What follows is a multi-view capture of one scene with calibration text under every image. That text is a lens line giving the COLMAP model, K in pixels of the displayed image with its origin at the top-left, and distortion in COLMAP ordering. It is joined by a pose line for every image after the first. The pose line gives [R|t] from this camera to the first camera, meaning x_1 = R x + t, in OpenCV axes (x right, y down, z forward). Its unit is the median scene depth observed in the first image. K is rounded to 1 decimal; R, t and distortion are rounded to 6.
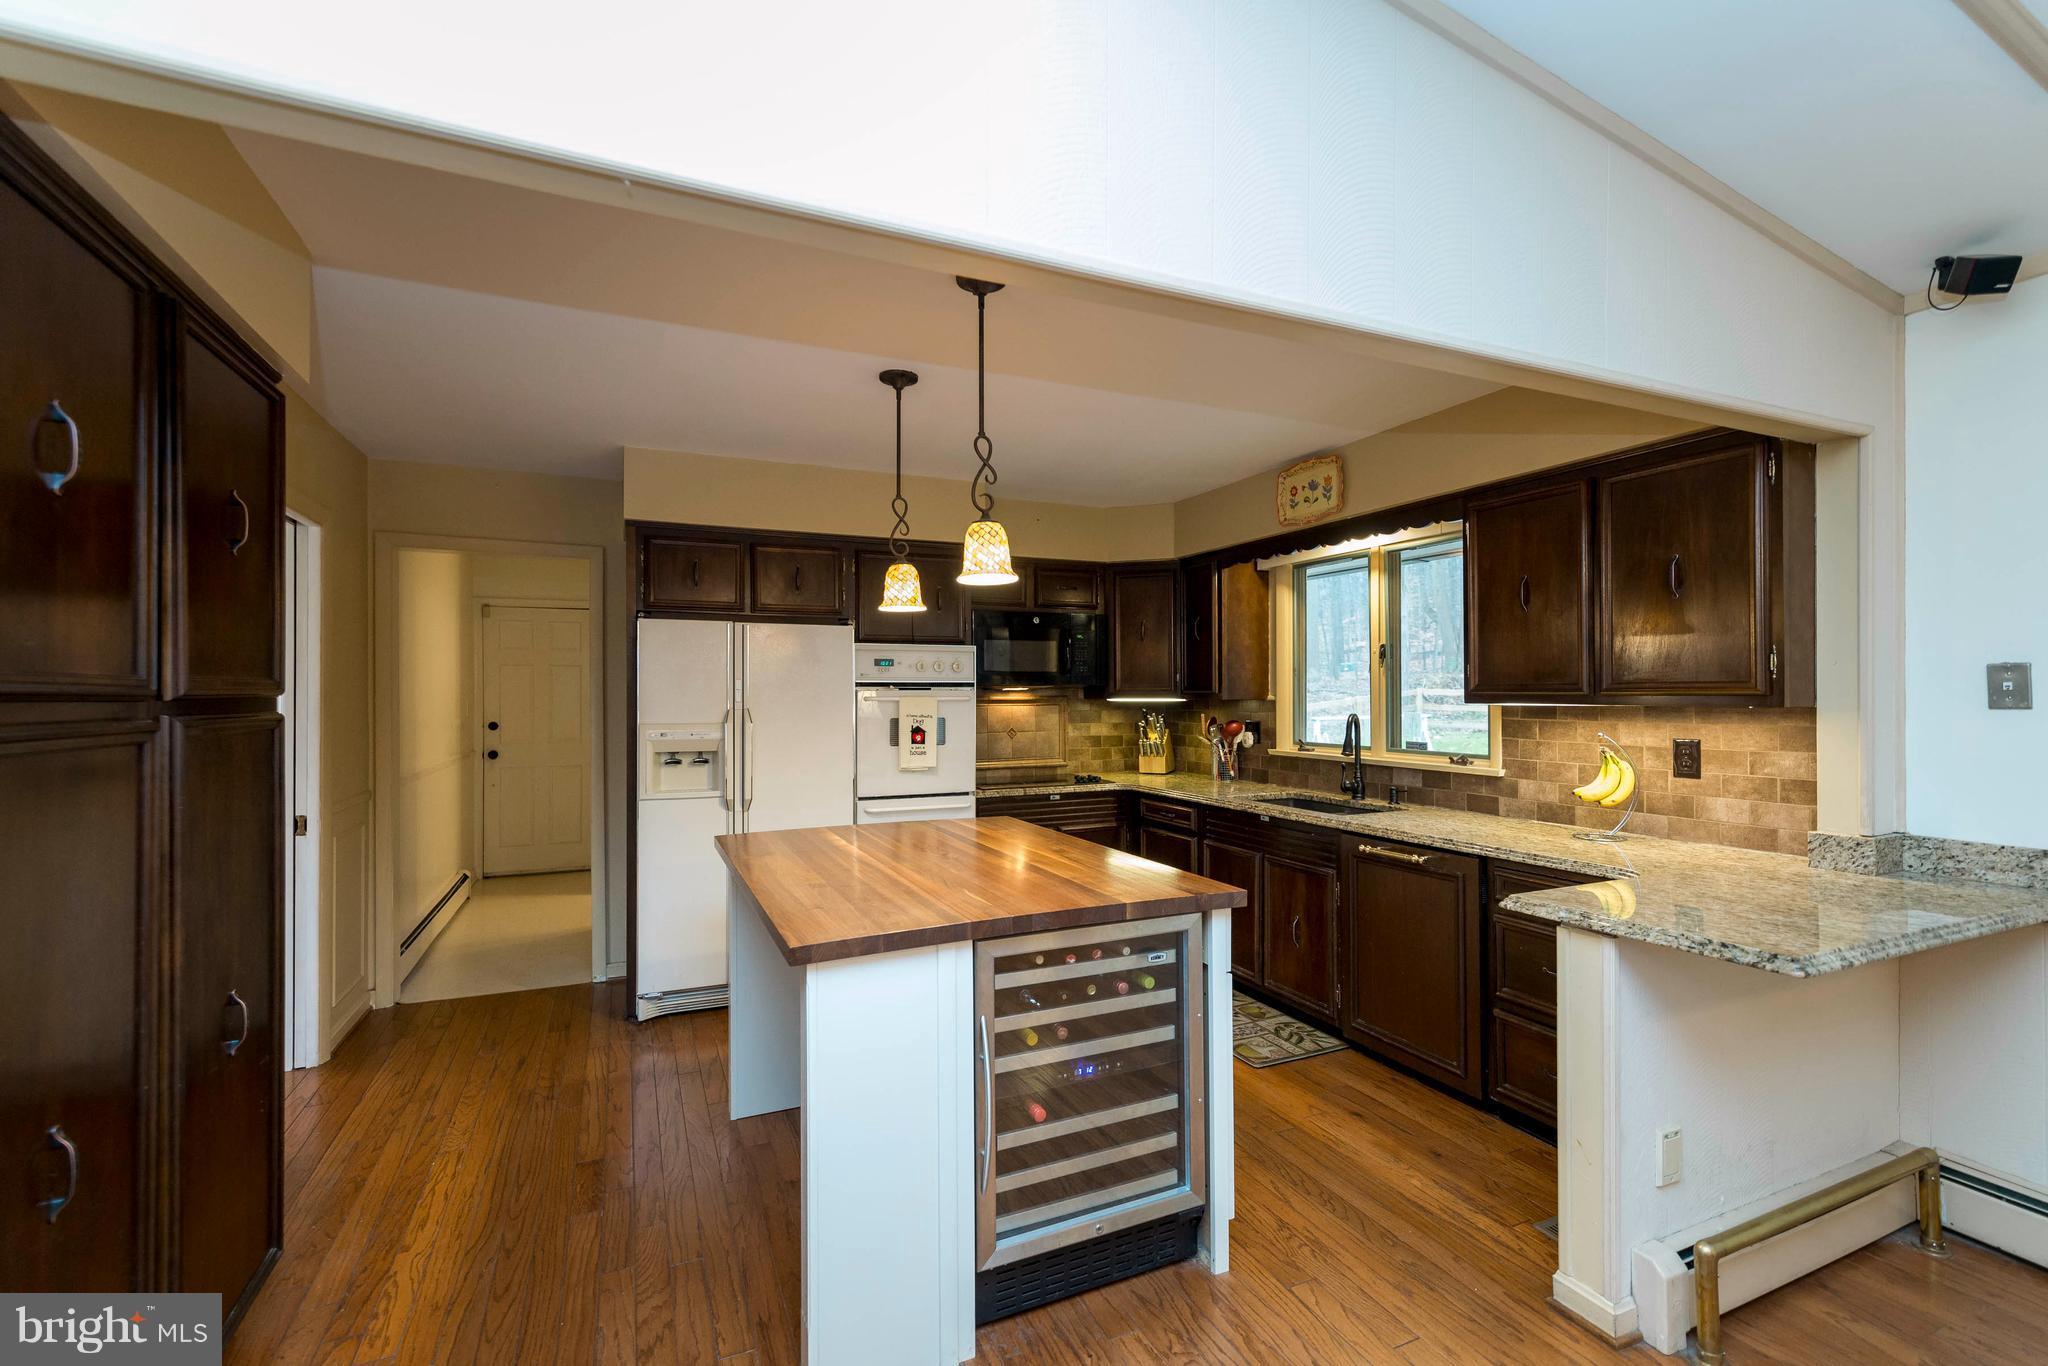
lens RADIAL K [[884.2, 0, 1023.0], [0, 884.2, 690.4], [0, 0, 1]] dist [0.000223, 0.000005]
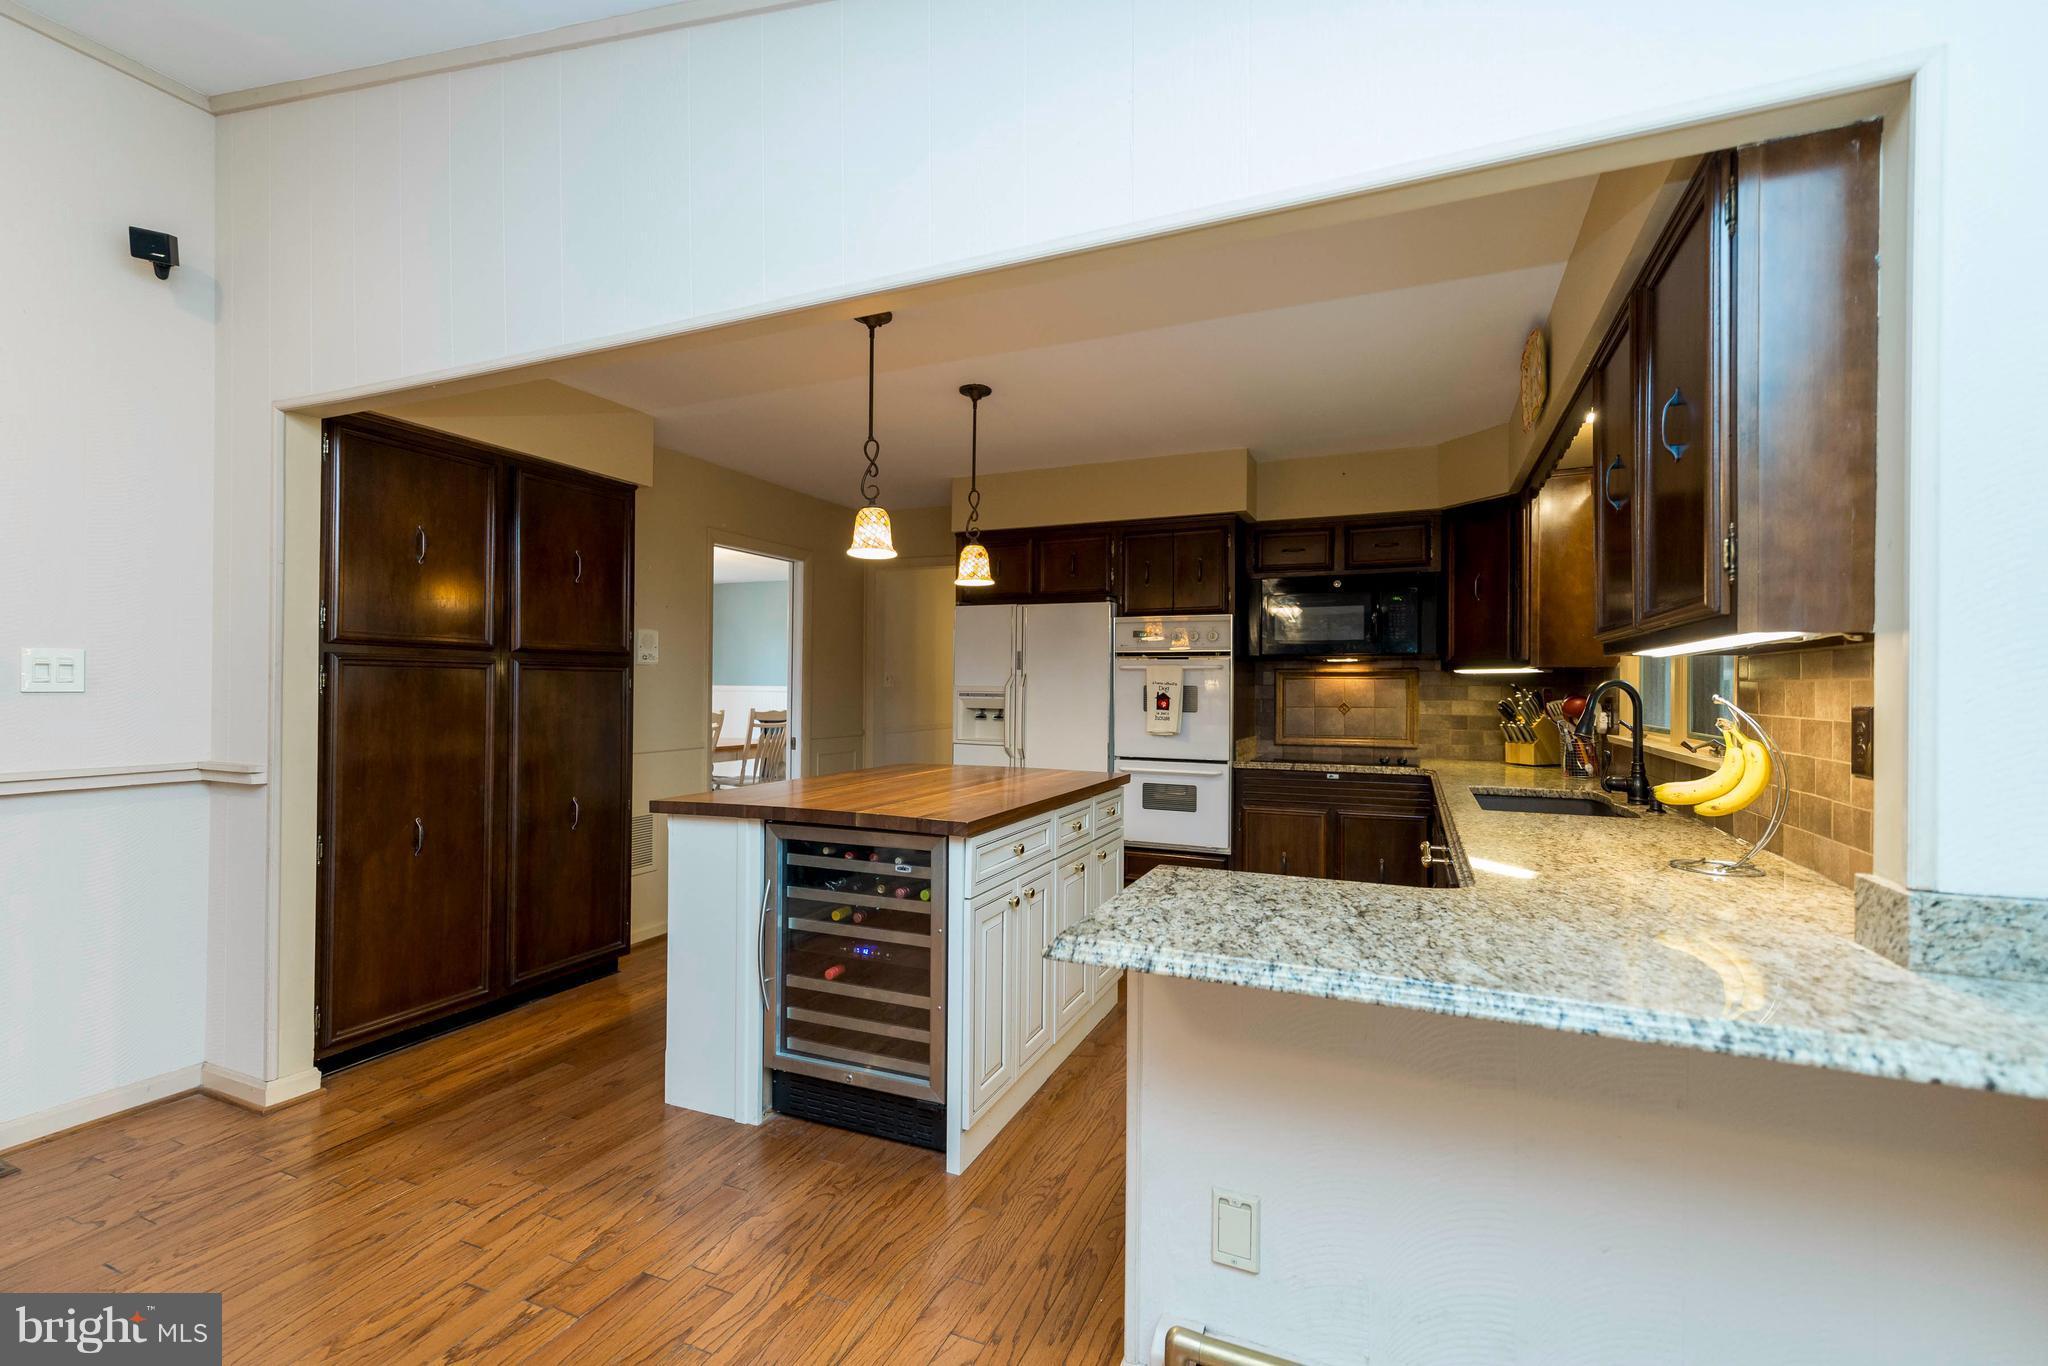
lens RADIAL K [[877.7, 0, 1024.0], [0, 877.7, 683.0], [0, 0, 1]] dist [-0.000626, -0.000046]
pose [[0.670456, 0.003908, -0.741939, 0.547590], [-0.006594, 0.999978, -0.000691, 0.030450], [0.741920, 0.005356, 0.670467, 0.175312]]
